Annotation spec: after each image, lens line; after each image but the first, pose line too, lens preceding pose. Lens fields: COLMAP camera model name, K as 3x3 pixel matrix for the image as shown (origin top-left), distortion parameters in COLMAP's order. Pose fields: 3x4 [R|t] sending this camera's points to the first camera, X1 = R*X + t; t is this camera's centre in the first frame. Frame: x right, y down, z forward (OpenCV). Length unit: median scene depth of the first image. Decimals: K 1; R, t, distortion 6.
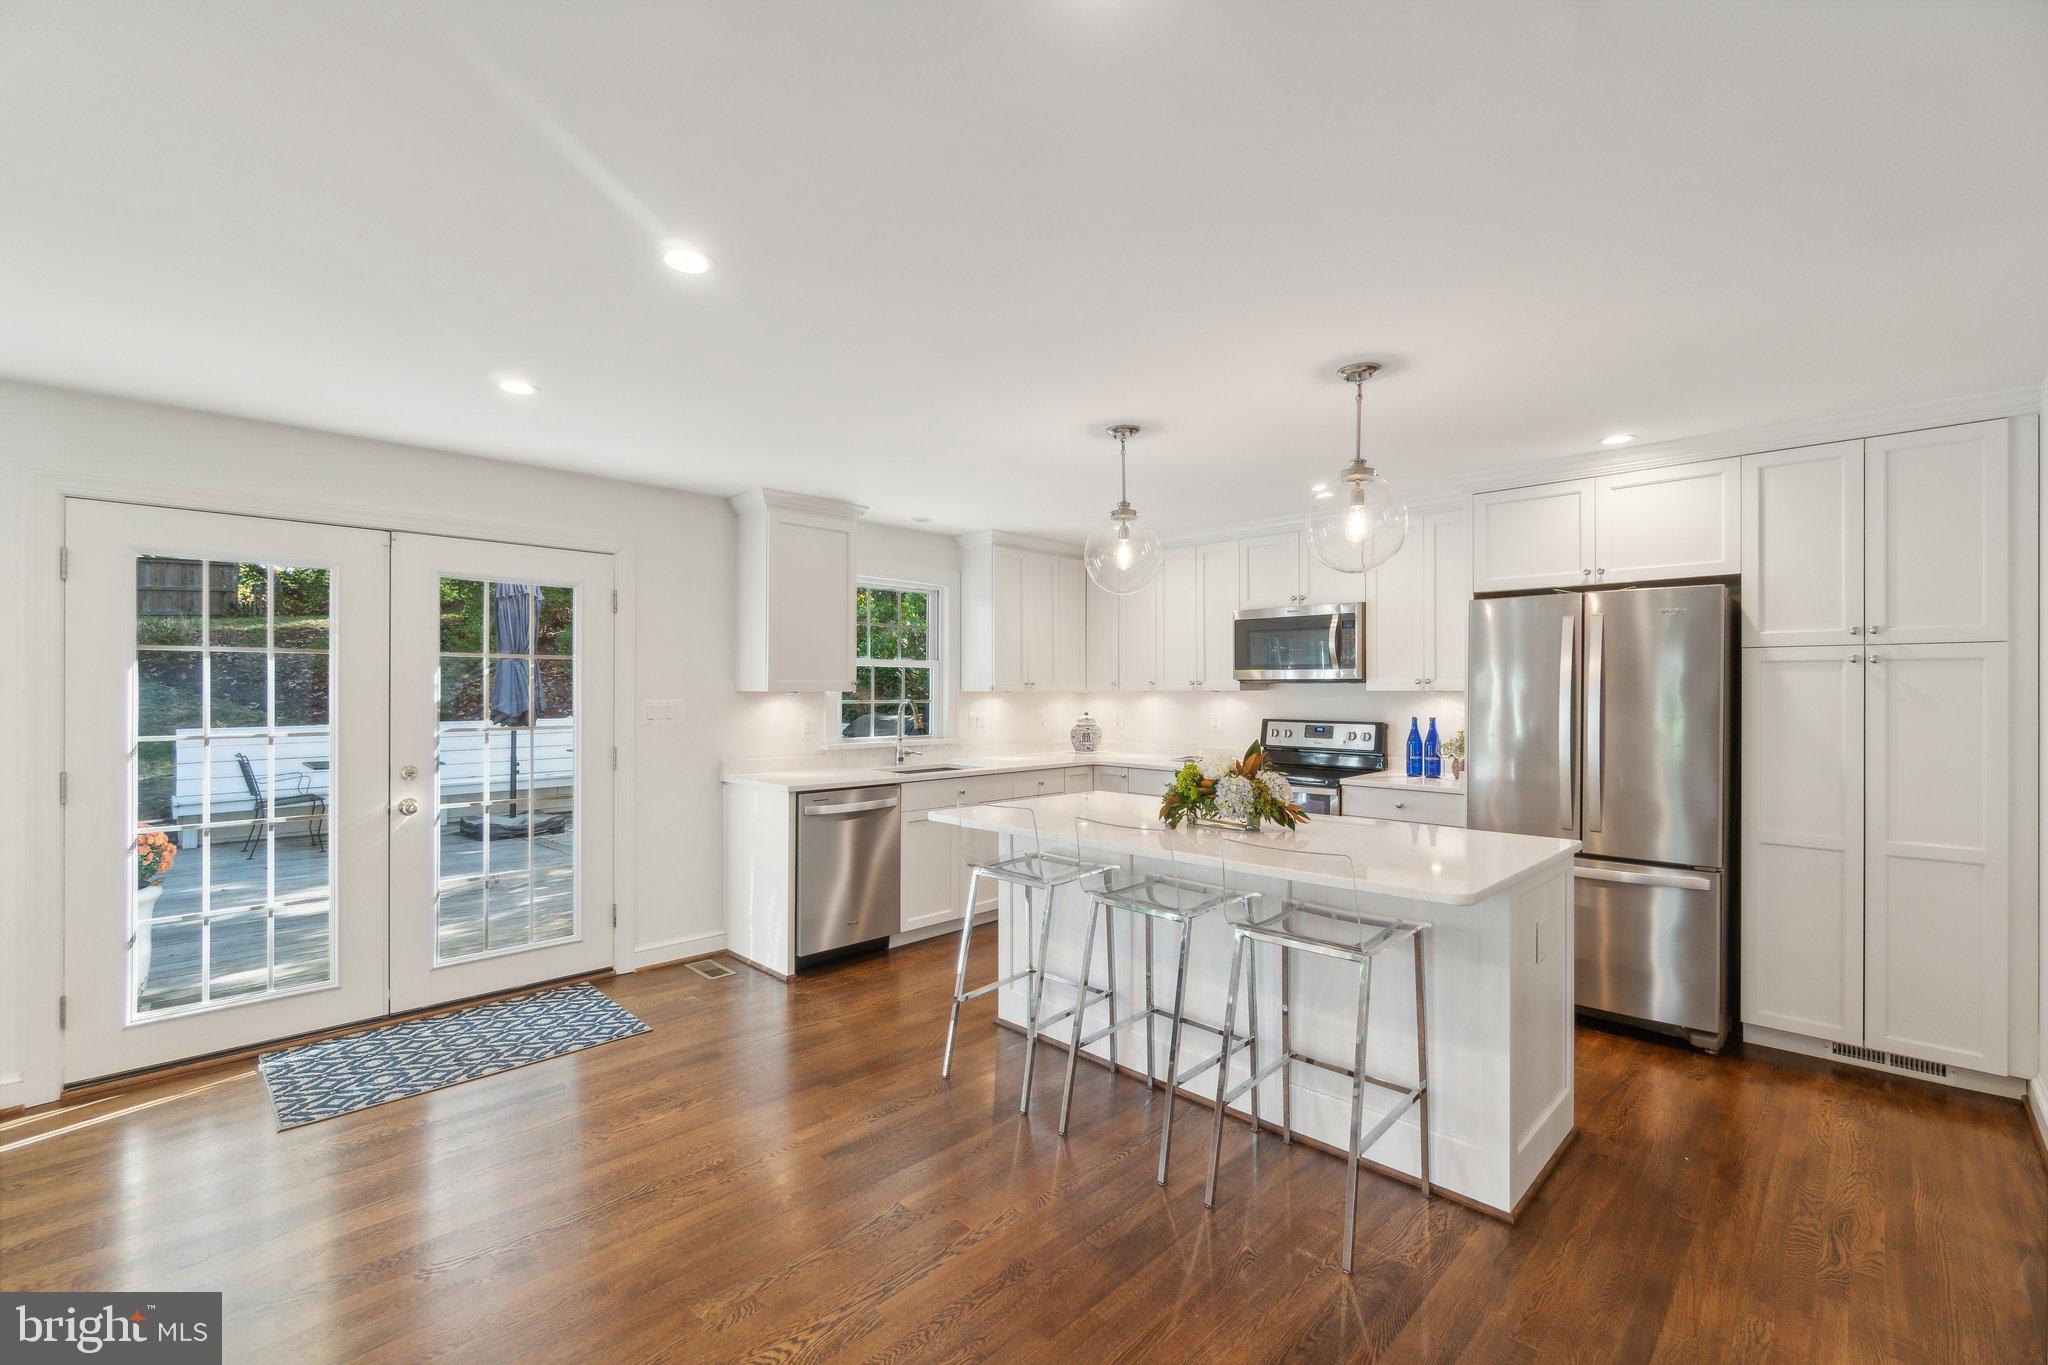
lens RADIAL K [[885.5, 0, 1024.0], [0, 885.5, 682.5], [0, 0, 1]] dist [0.000749, -0.000132]
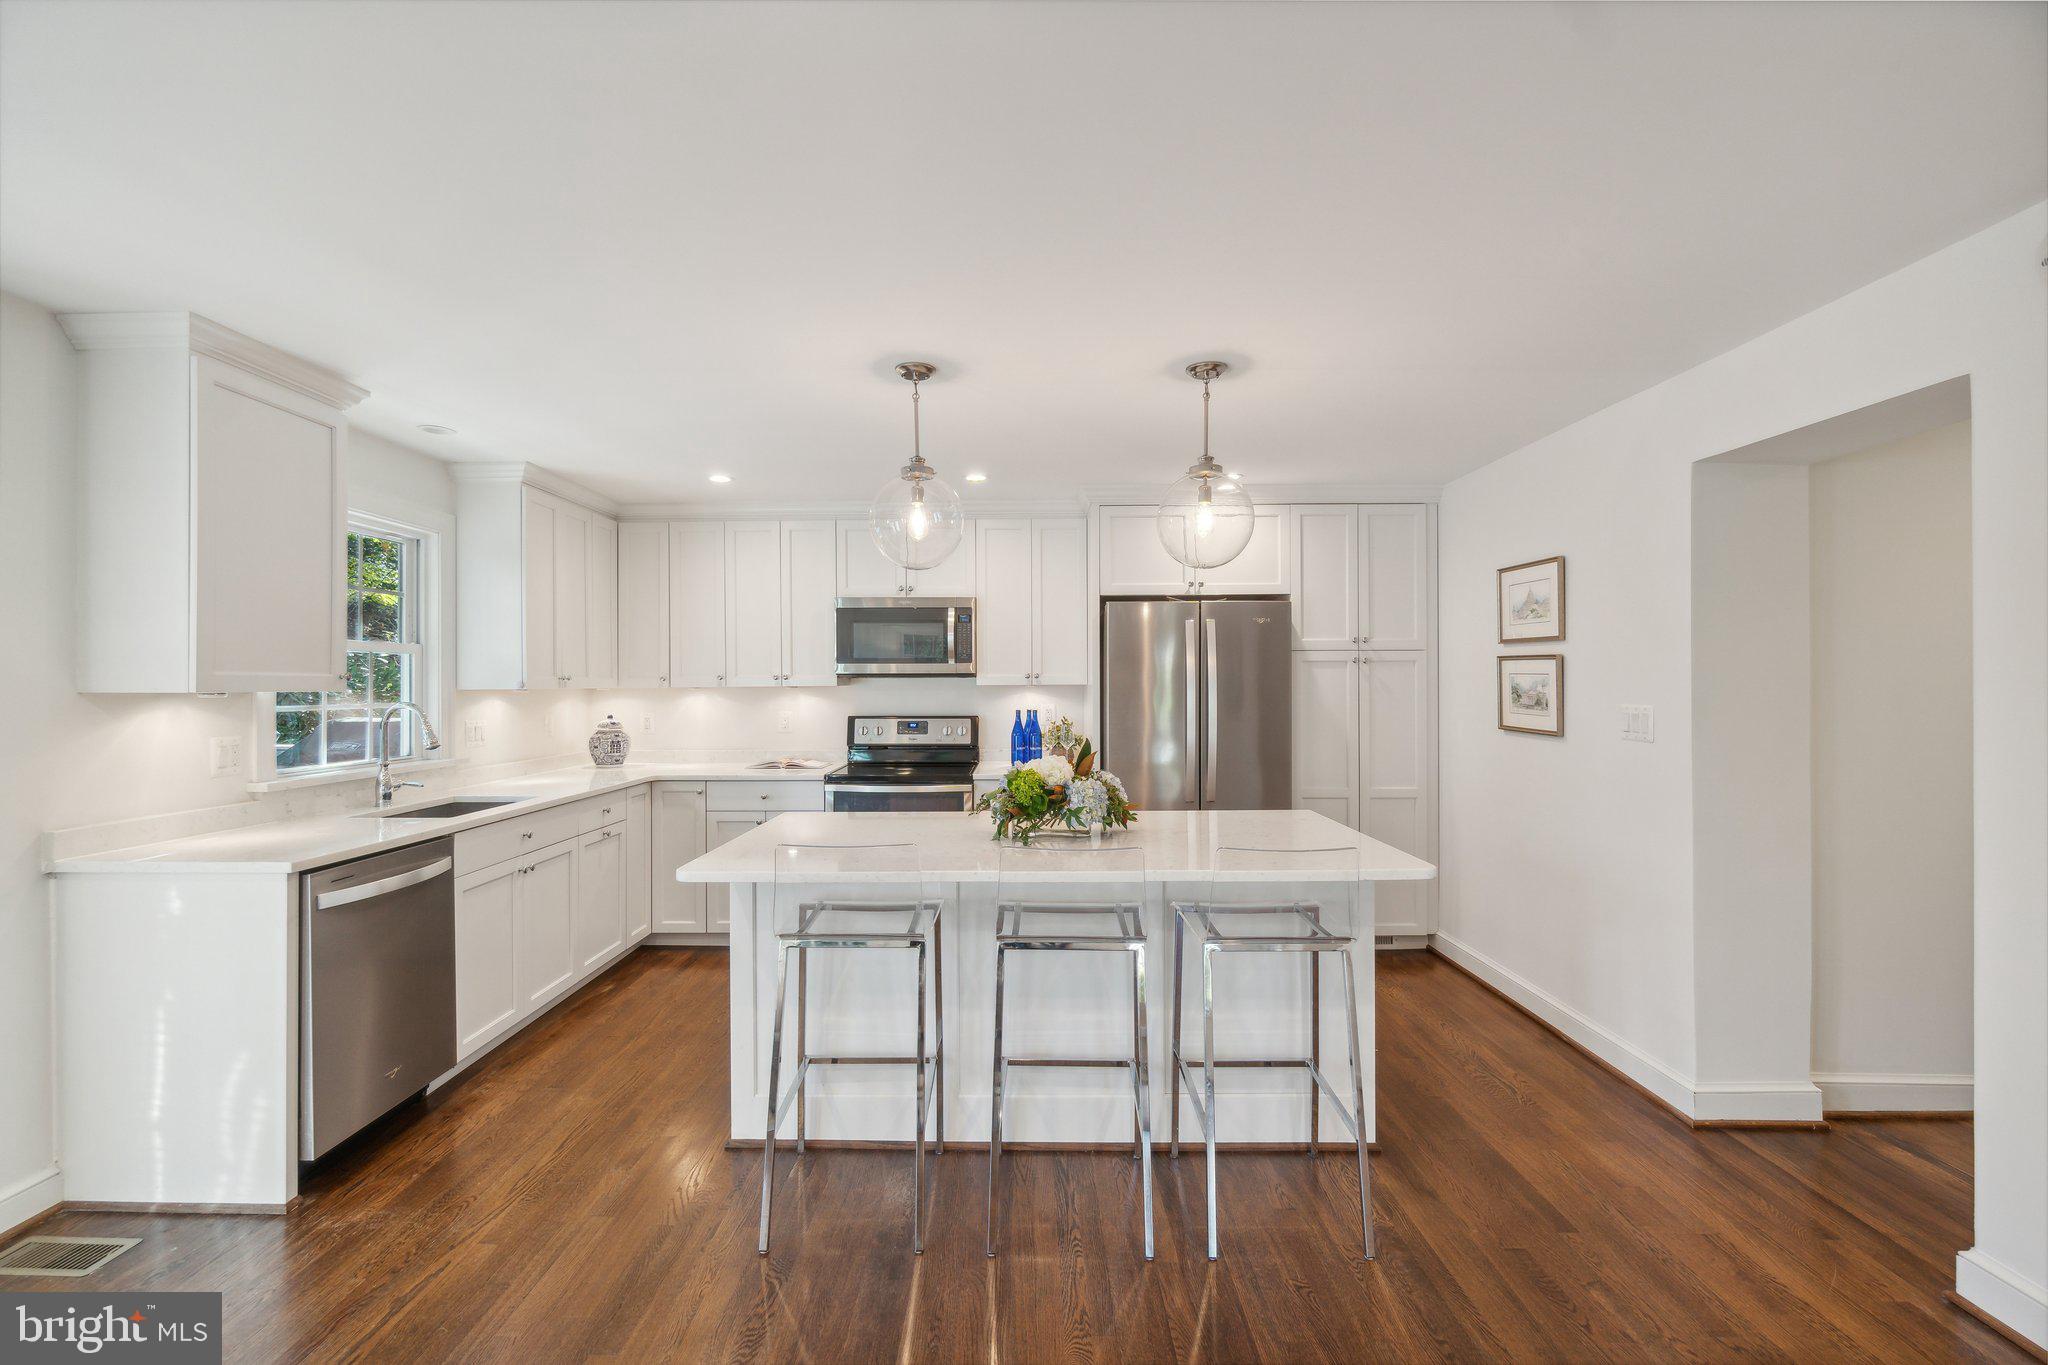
lens RADIAL K [[870.7, 0, 1011.1], [0, 870.7, 679.6], [0, 0, 1]] dist [-0.000411, -0.000707]
pose [[0.720963, -0.001065, 0.692973, -0.283171], [0.000089, 0.999999, 0.001445, 0.001514], [-0.692973, -0.000980, 0.720963, 0.261135]]
